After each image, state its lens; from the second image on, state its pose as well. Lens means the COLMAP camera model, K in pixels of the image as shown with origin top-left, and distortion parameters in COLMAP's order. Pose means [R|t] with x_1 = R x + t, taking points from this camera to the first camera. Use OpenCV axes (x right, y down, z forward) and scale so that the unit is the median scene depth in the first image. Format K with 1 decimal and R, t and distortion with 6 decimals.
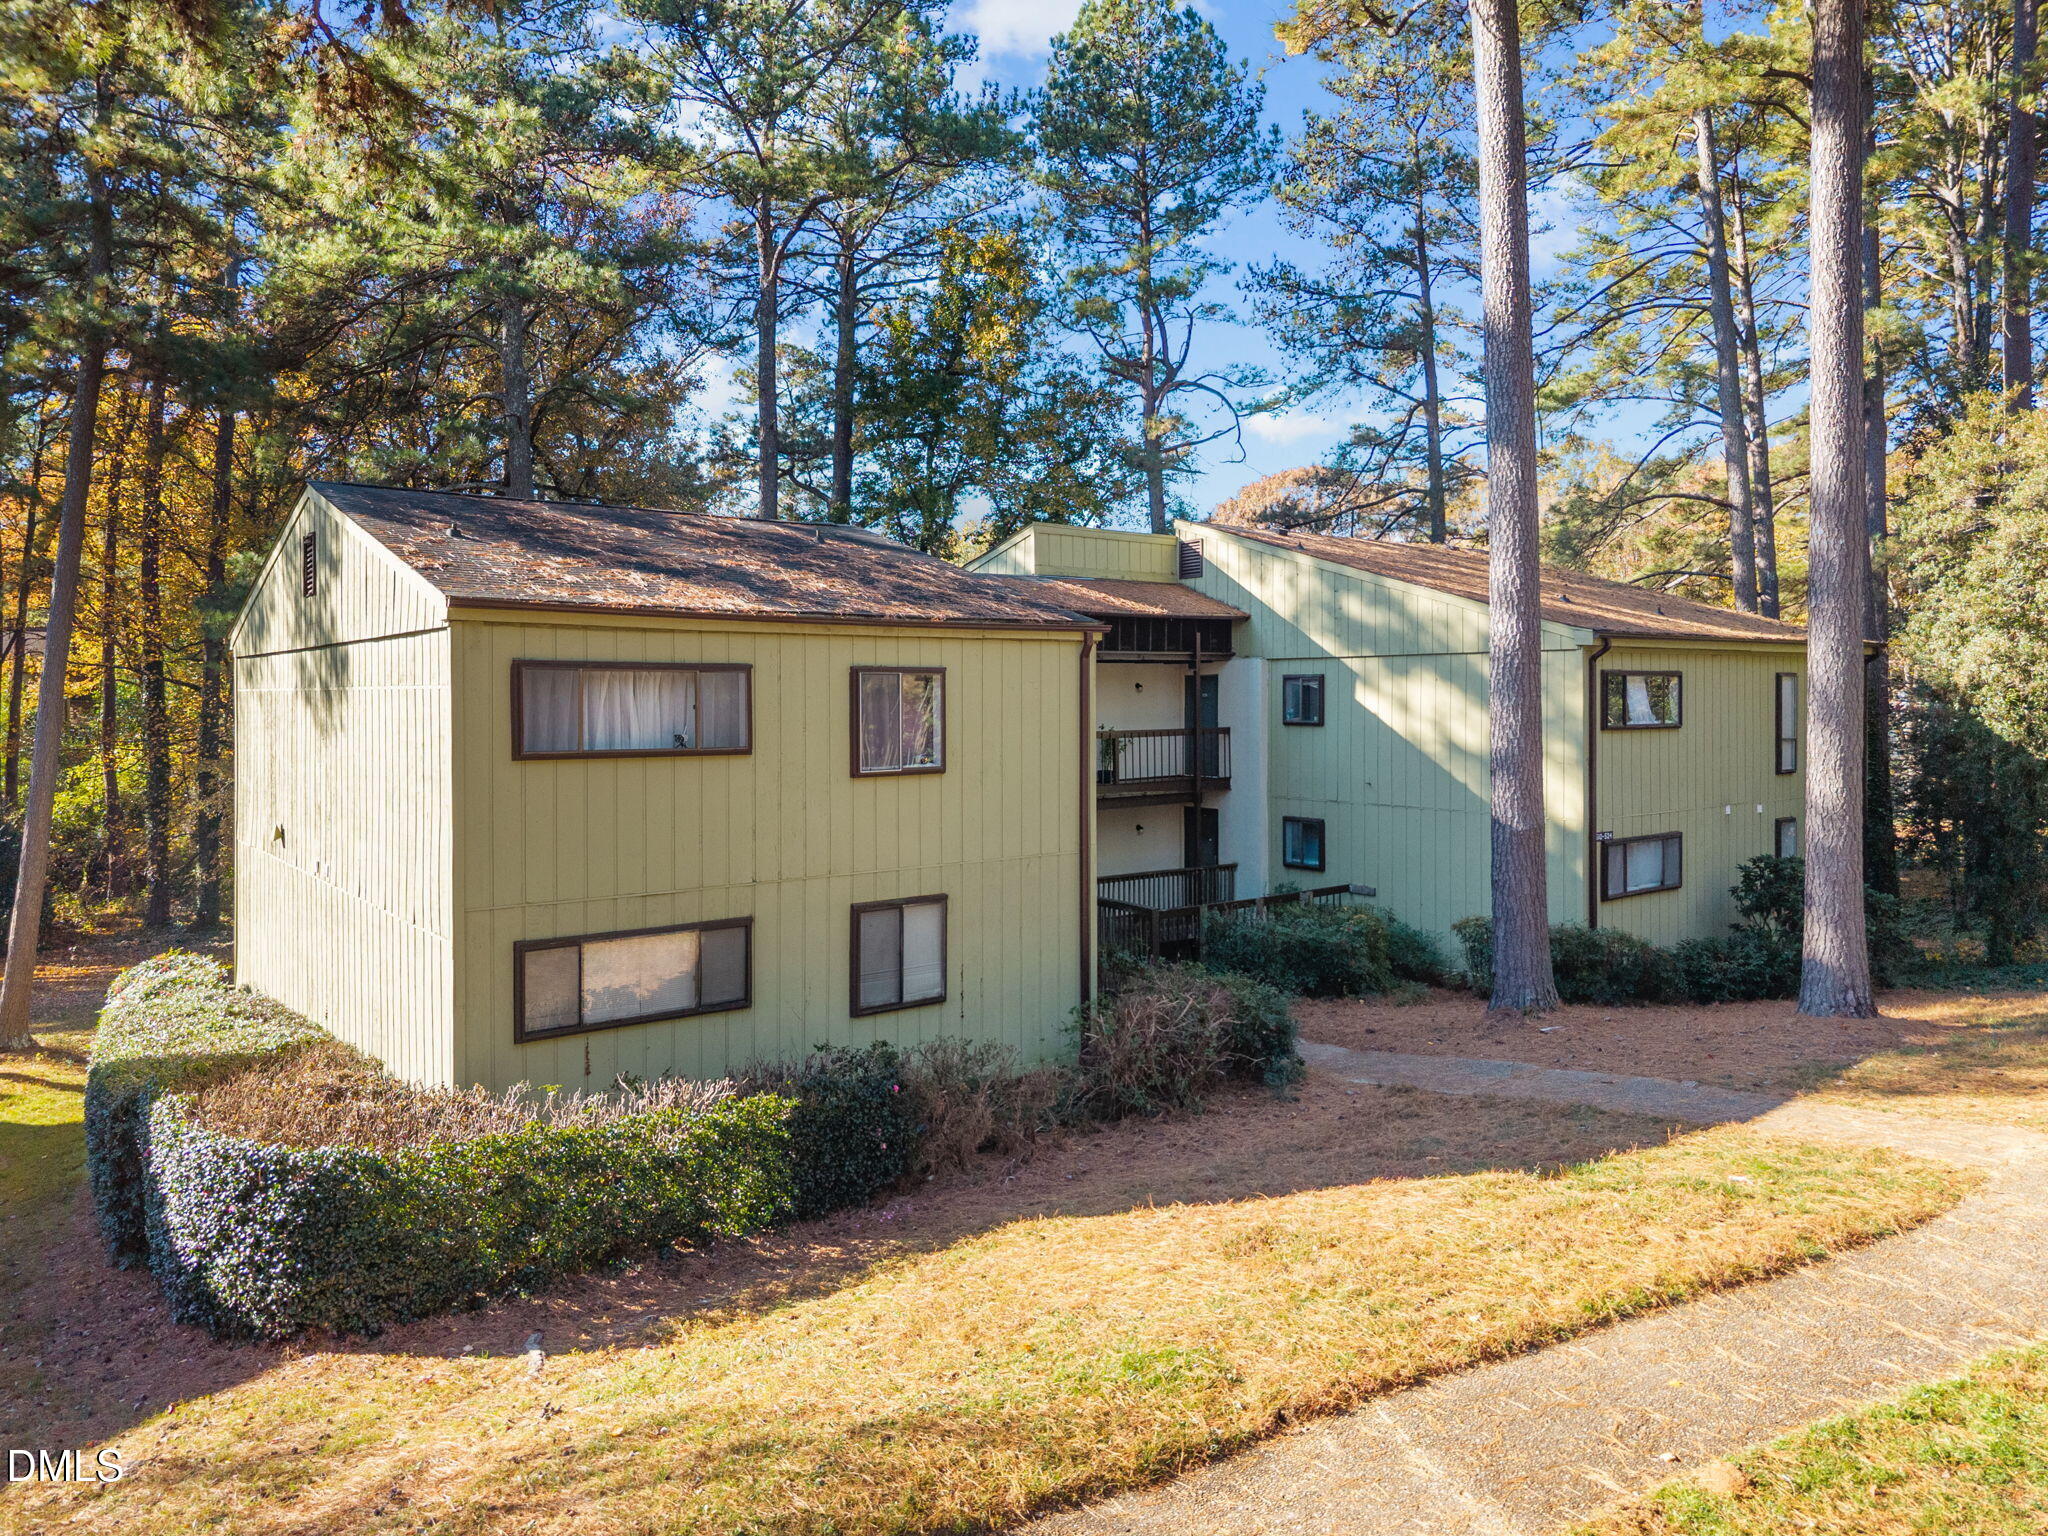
lens RADIAL K [[1360.7, 0, 1024.0], [0, 1360.7, 768.0], [0, 0, 1]] dist [-0.006907, -0.002805]
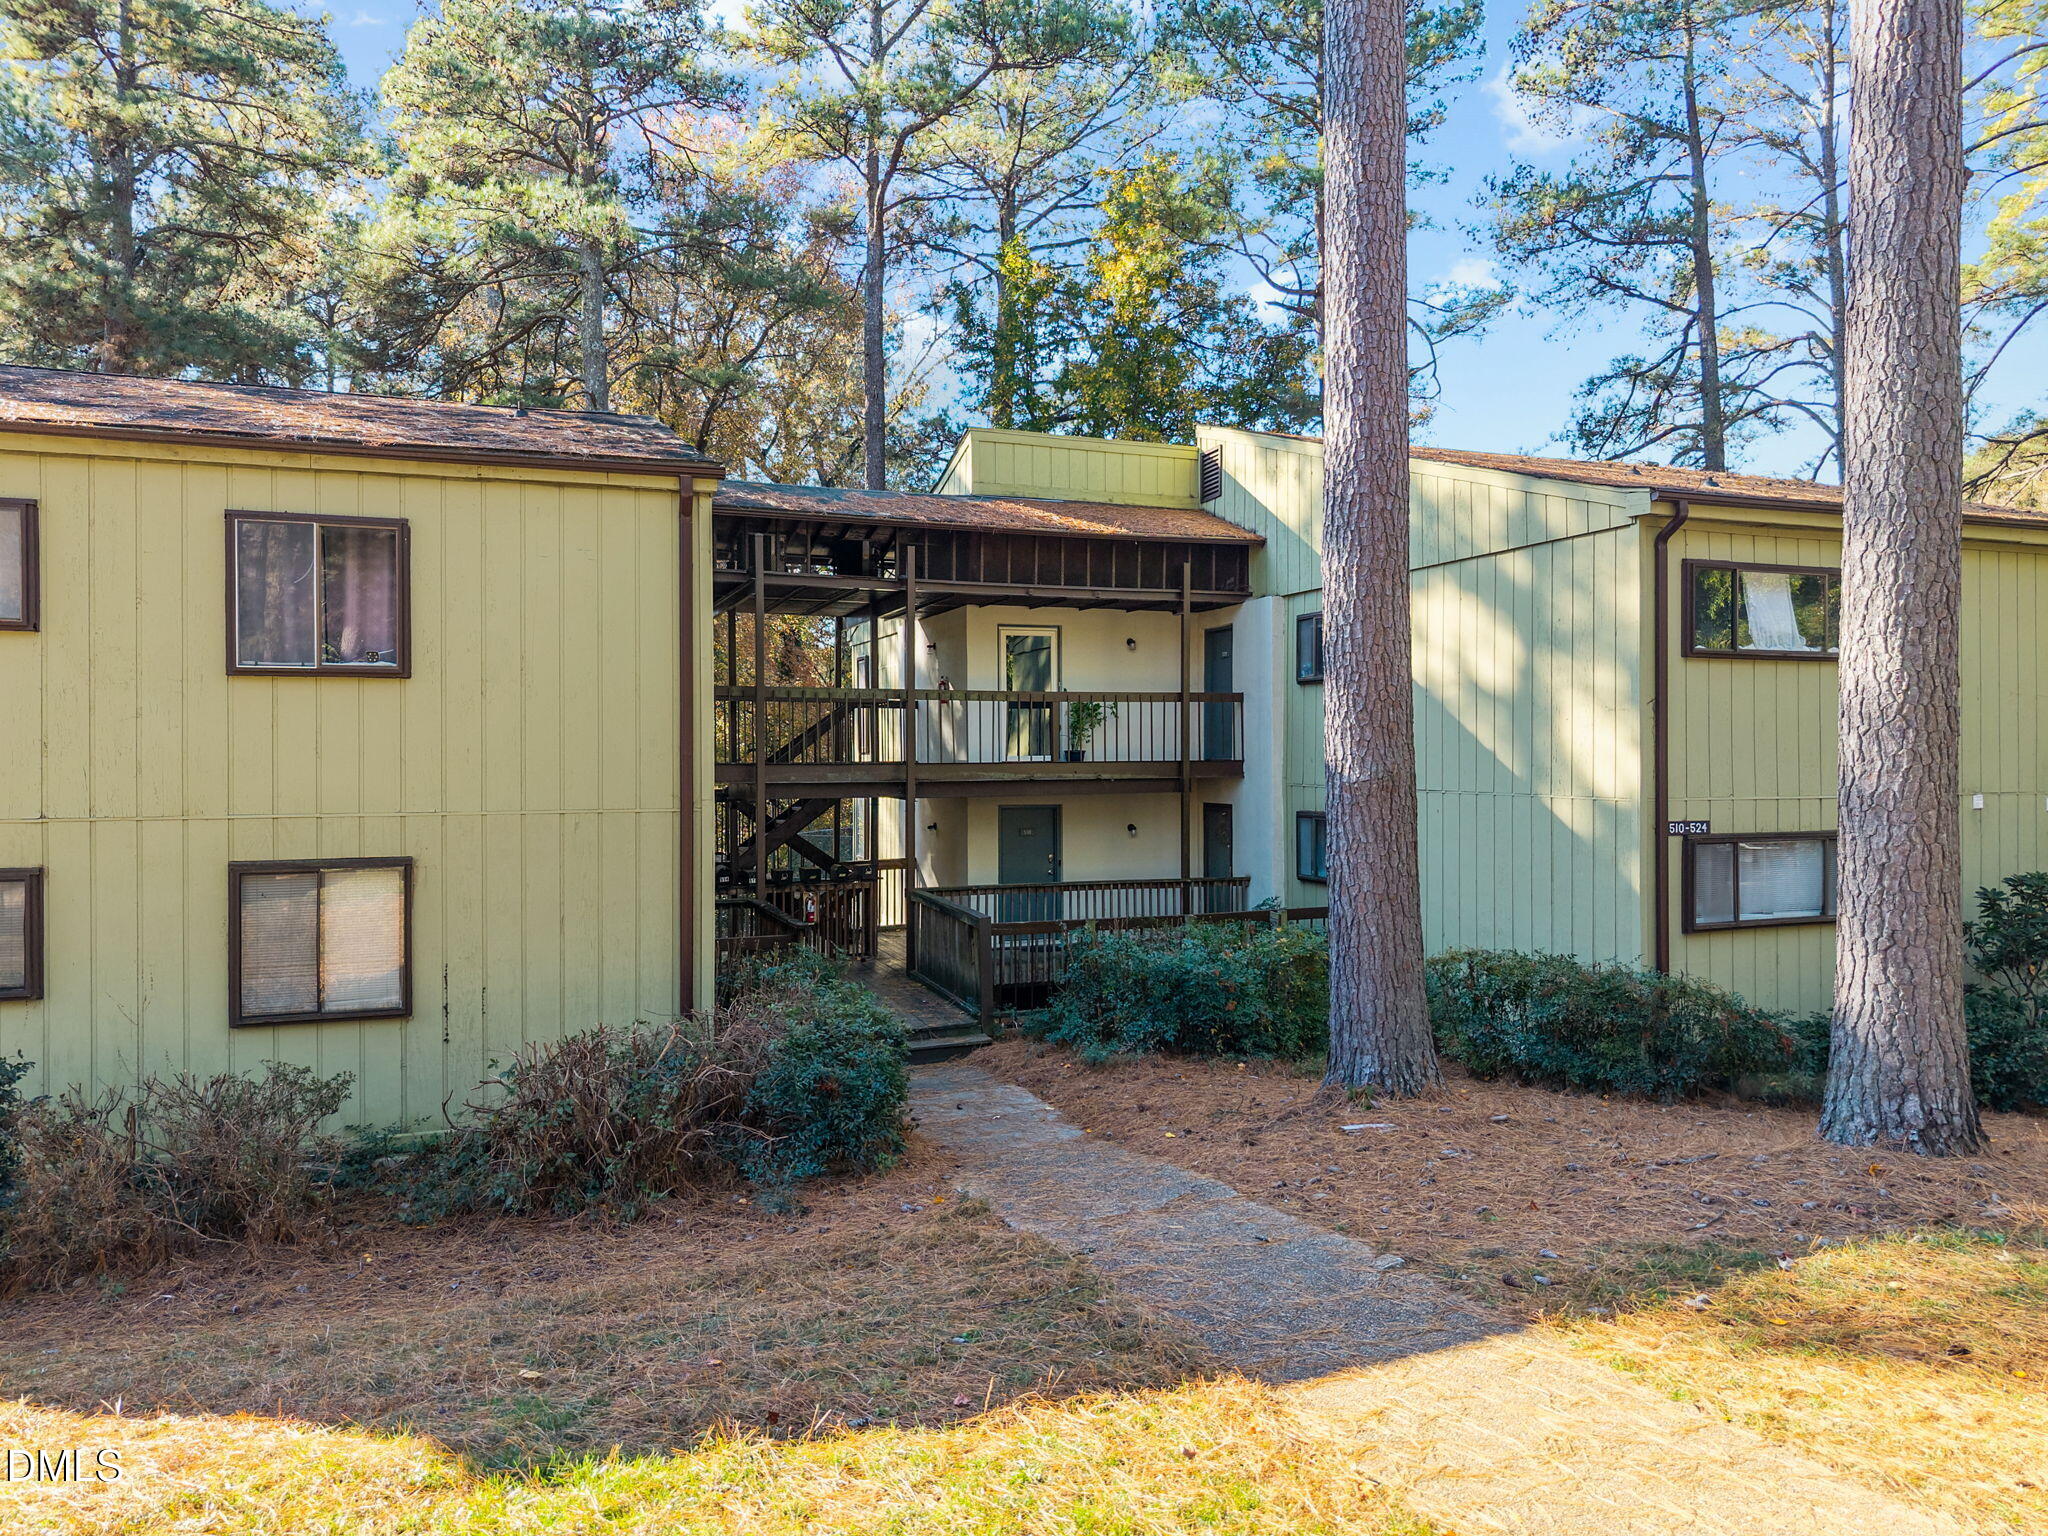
lens RADIAL K [[1391.0, 0, 1002.8], [0, 1391.0, 790.9], [0, 0, 1]] dist [0.000380, -0.000519]
pose [[0.961349, 0.010266, -0.275142, 0.290314], [-0.015327, 0.999750, -0.016250, 0.046898], [0.274906, 0.019839, 0.961266, 0.293132]]
